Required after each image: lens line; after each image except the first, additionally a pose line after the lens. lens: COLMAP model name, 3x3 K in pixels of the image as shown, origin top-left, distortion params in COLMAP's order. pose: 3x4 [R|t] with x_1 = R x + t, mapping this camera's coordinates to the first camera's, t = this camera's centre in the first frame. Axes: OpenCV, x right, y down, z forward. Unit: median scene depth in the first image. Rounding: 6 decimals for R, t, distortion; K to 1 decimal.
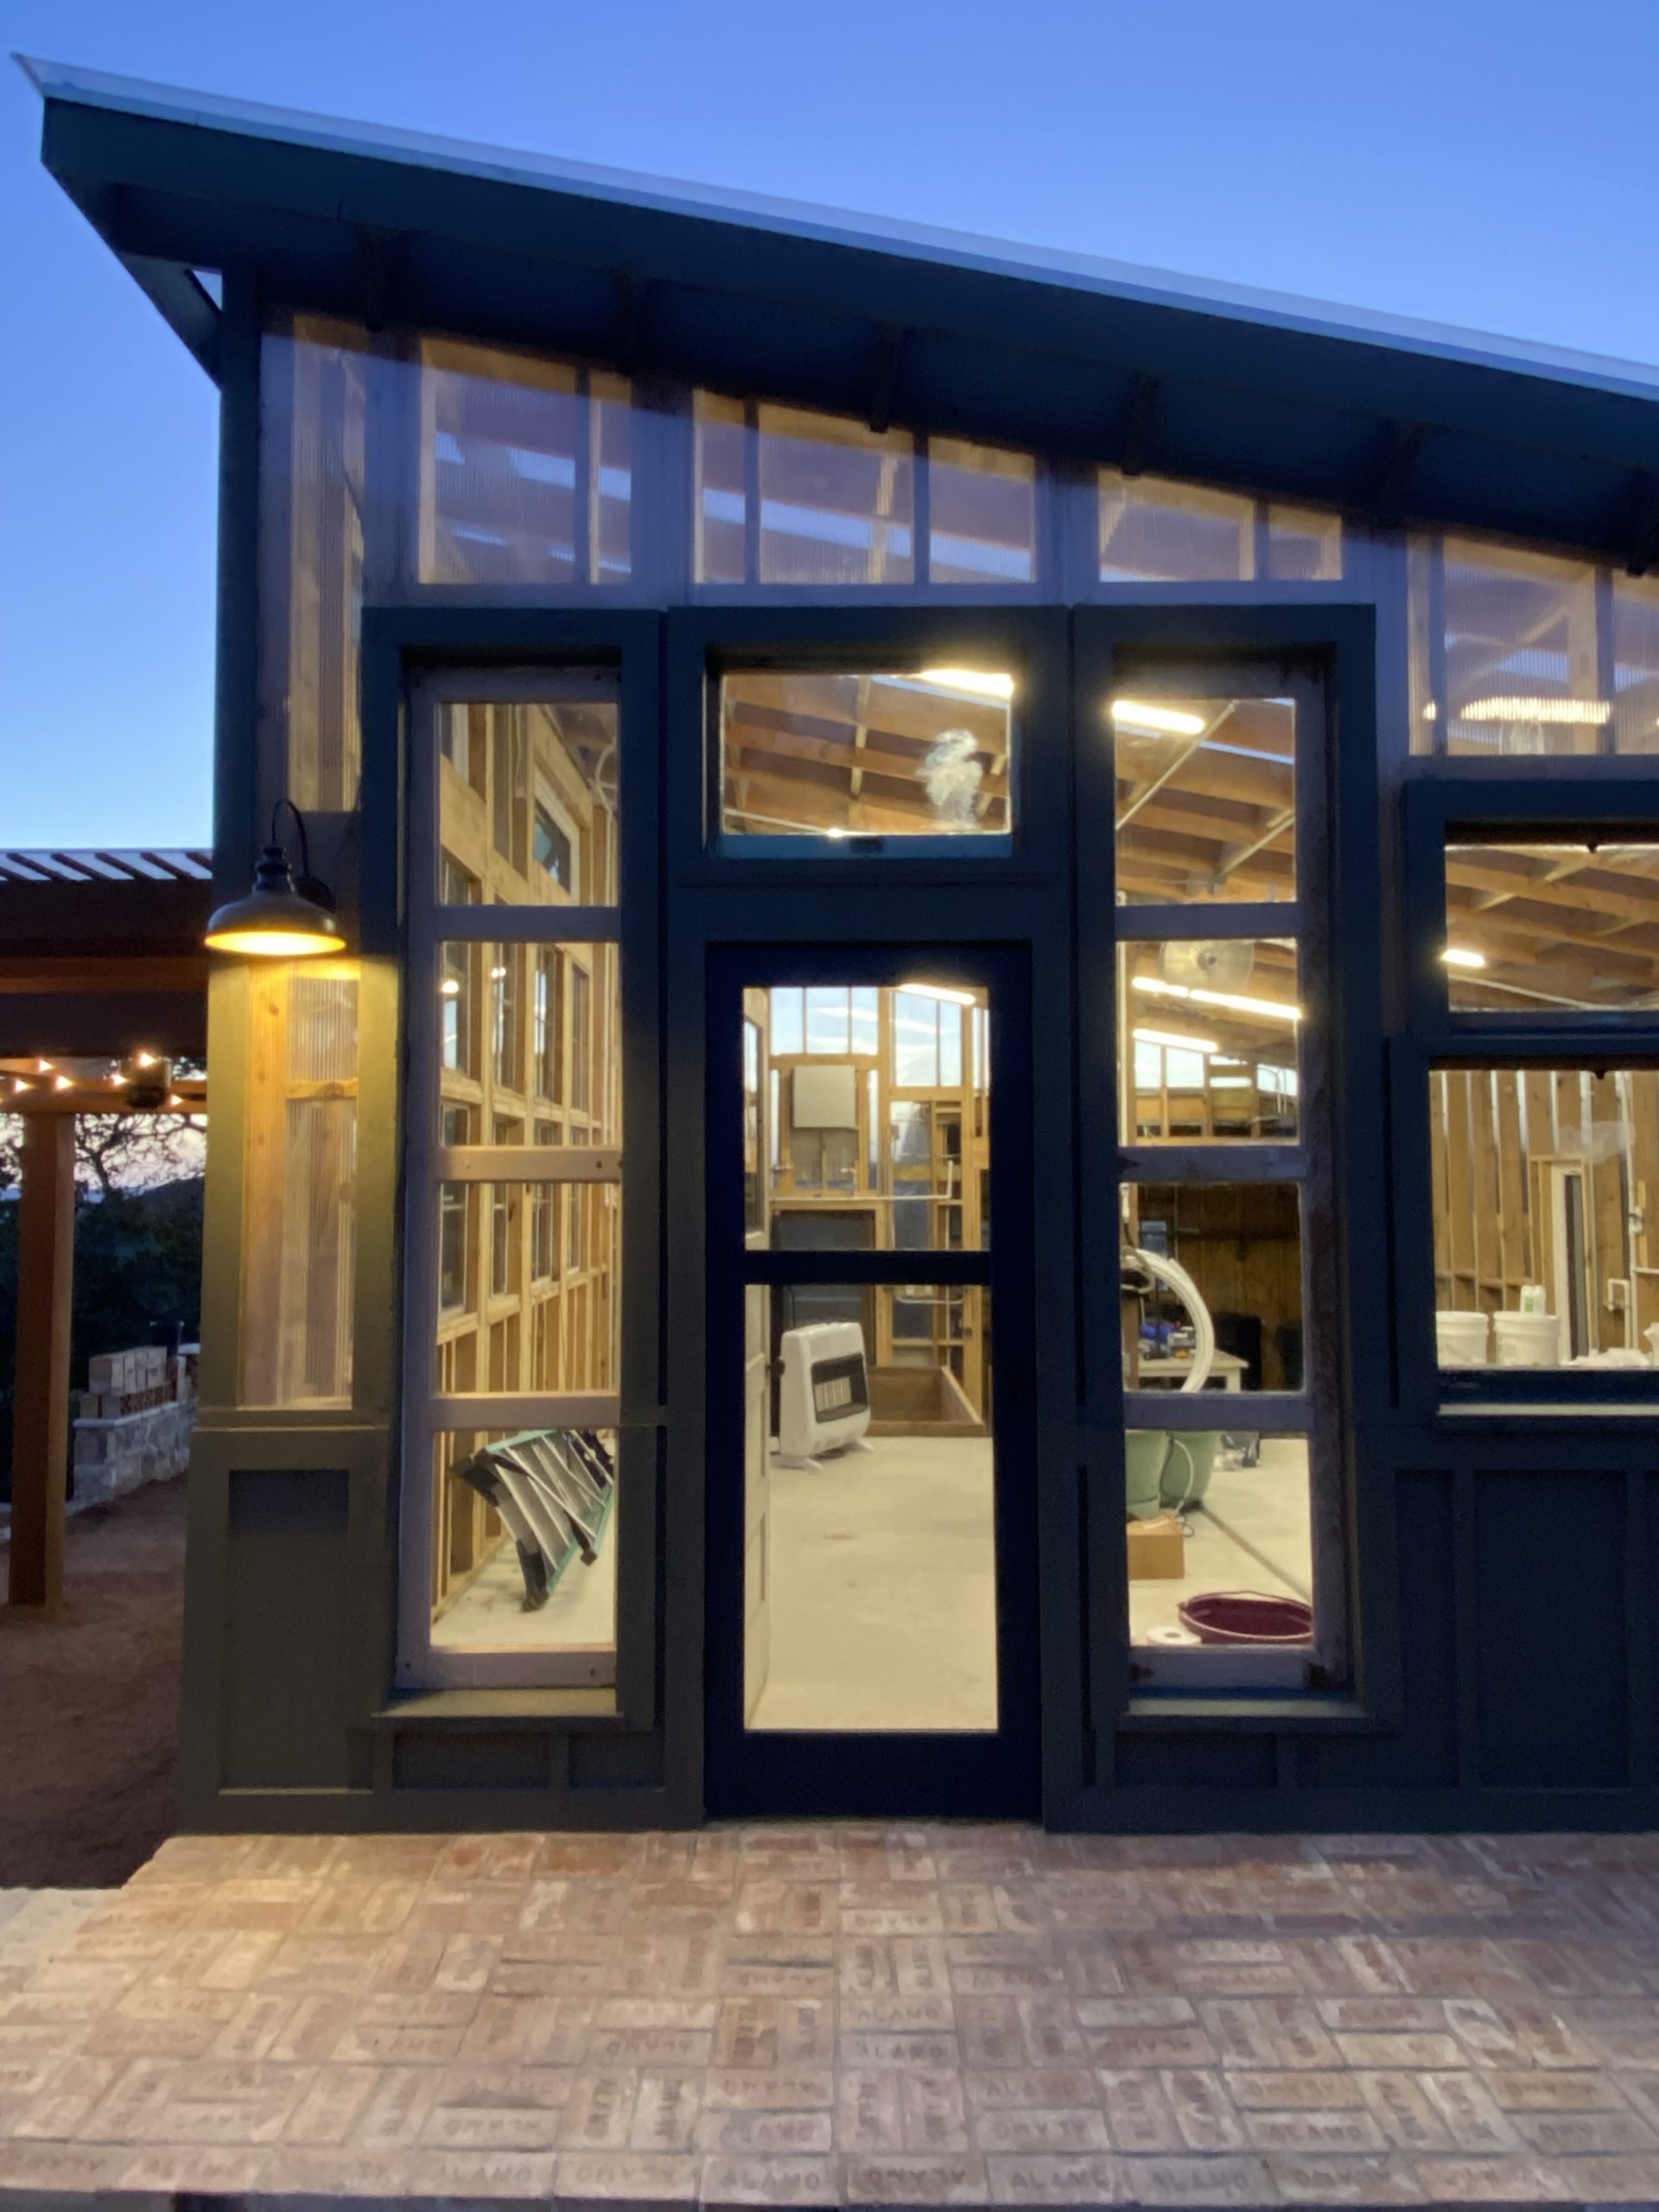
lens RADIAL K [[1454.6, 0, 833.0], [0, 1454.6, 1105.6], [0, 0, 1]] dist [-0.009716, -0.002870]
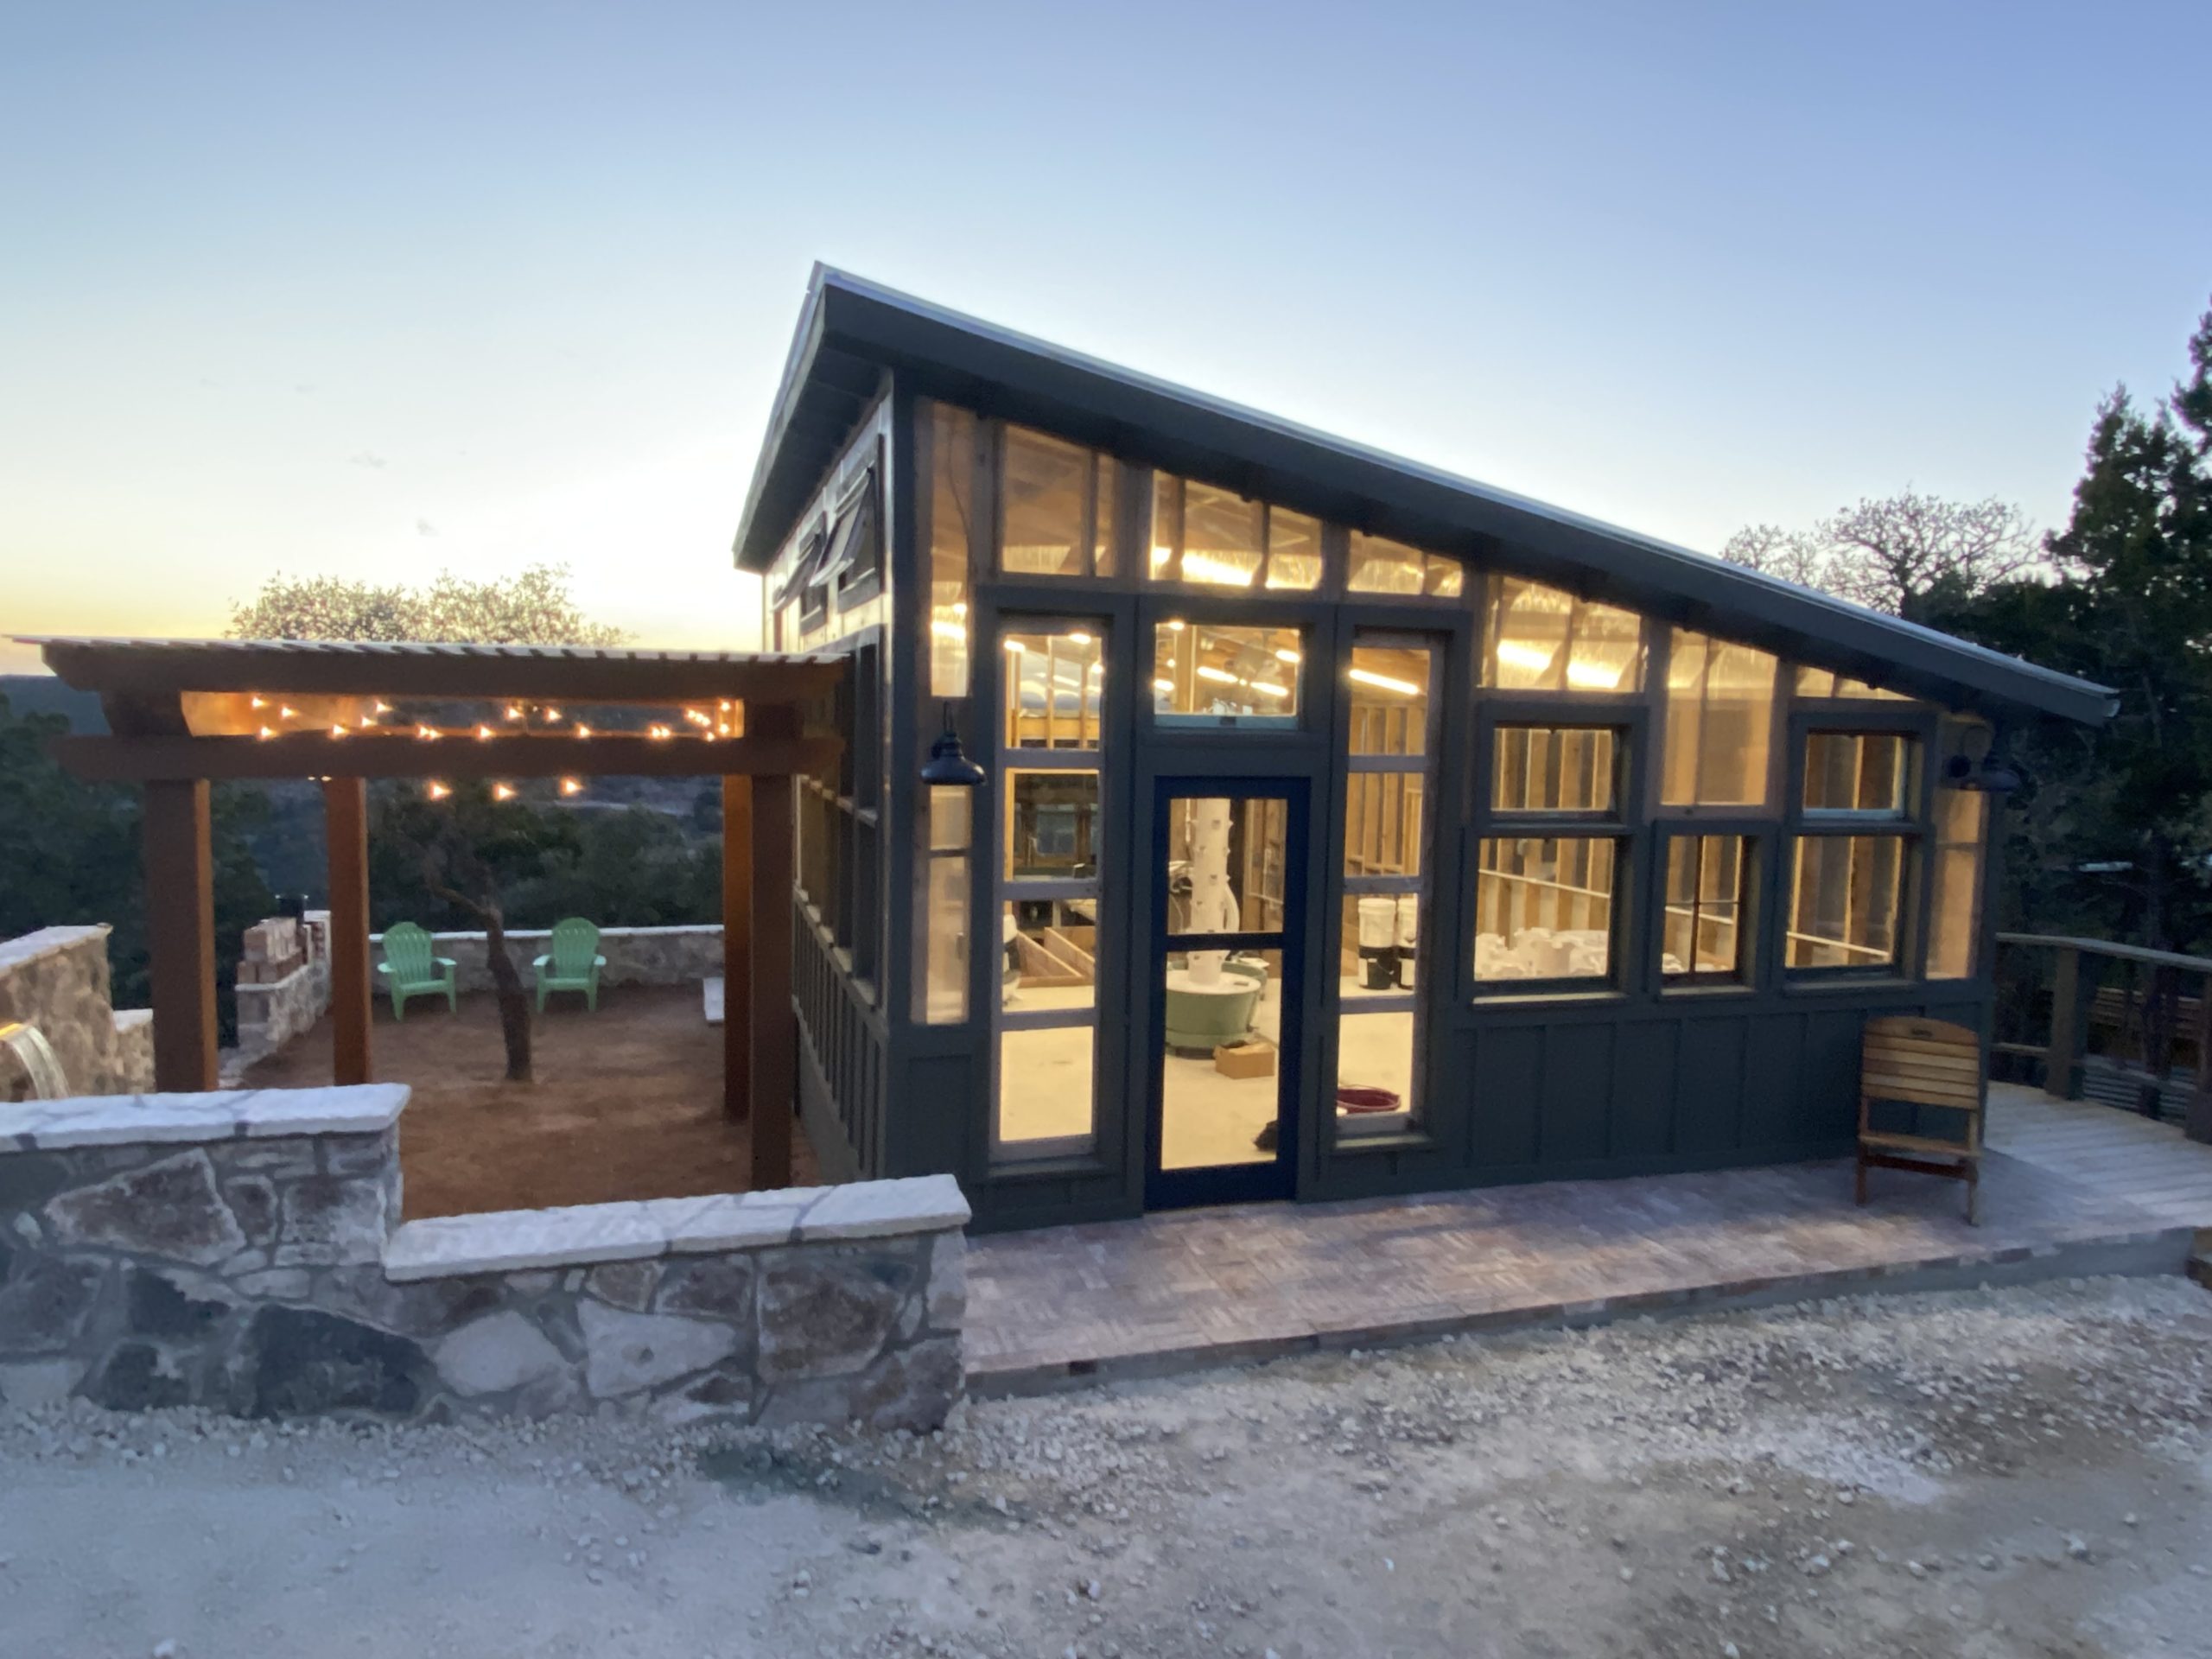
lens RADIAL K [[1302.2, 0, 1097.9], [0, 1302.2, 826.7], [0, 0, 1]] dist [0.006097, 0.000171]
pose [[0.955328, 0.000068, 0.295547, -0.675450], [-0.040502, 0.990596, 0.130690, -0.271233], [-0.292759, -0.136822, 0.946347, -0.616109]]
